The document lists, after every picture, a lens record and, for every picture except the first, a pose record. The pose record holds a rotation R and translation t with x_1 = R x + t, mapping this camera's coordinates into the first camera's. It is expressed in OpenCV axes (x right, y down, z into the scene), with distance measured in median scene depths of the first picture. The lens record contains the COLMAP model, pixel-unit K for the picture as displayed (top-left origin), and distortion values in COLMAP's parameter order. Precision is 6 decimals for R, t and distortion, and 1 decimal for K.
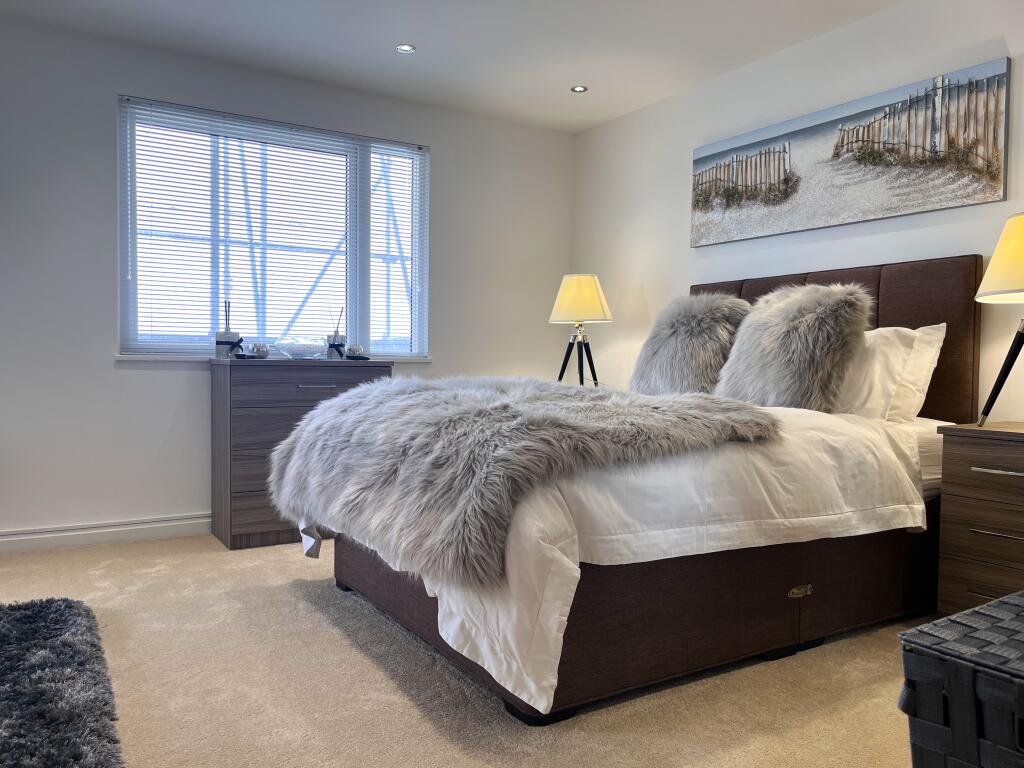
lens RADIAL K [[783.1, 0, 515.8], [0, 783.1, 382.2], [0, 0, 1]] dist [0.030820, -0.039053]
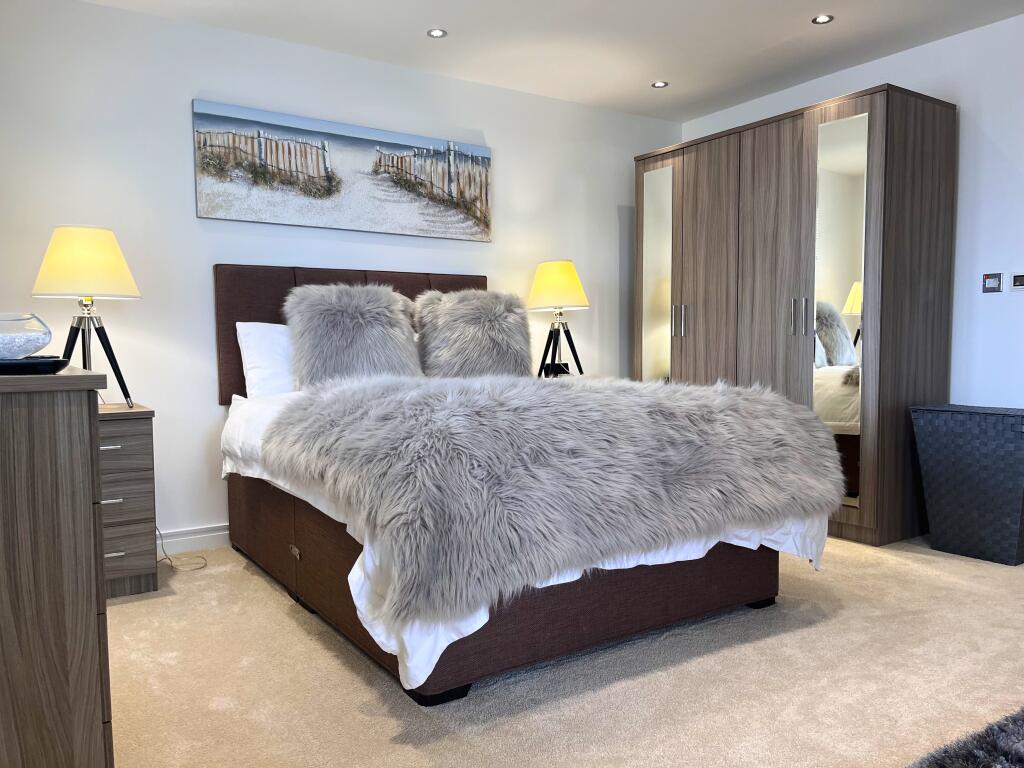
lens RADIAL K [[783.1, 0, 506.1], [0, 783.1, 391.9], [0, 0, 1]] dist [0.030820, -0.039053]
pose [[-0.012144, -0.077236, 0.996939, -0.826927], [0.030774, 0.996511, 0.077578, -0.050144], [-0.999453, 0.031621, -0.009725, 0.877169]]
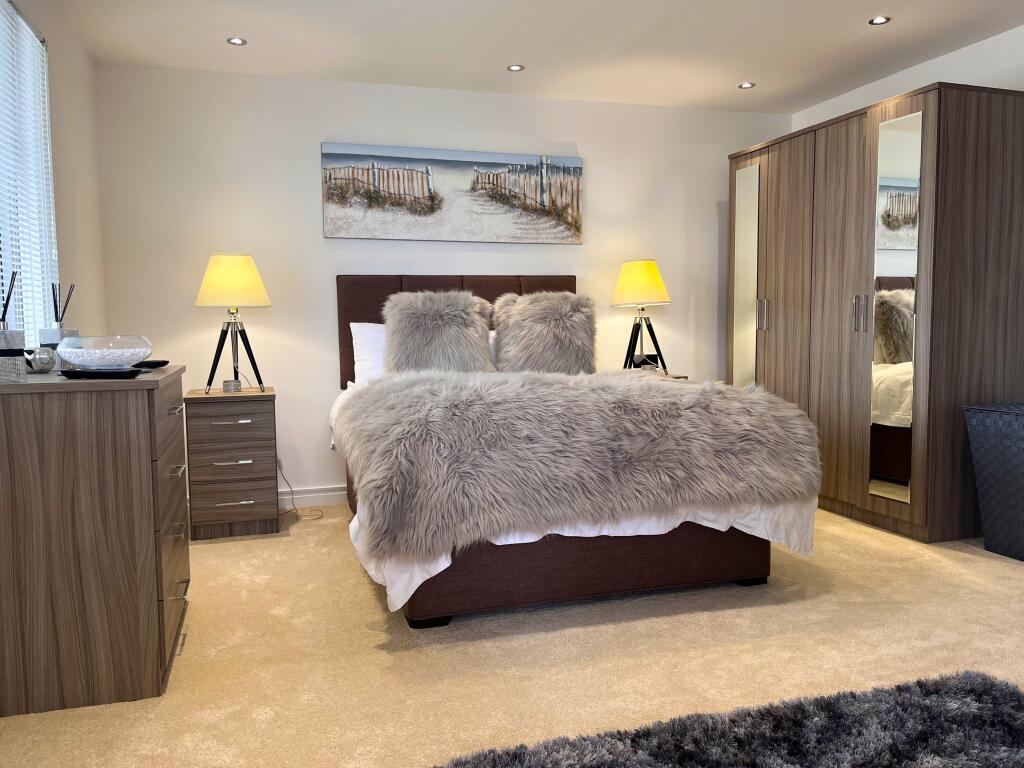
lens RADIAL K [[783.1, 0, 487.7], [0, 783.1, 386.8], [0, 0, 1]] dist [0.030820, -0.039053]
pose [[0.271299, -0.096266, 0.957669, -0.956656], [0.038501, 0.995275, 0.089139, -0.074403], [-0.961725, 0.012688, 0.273723, 0.649622]]
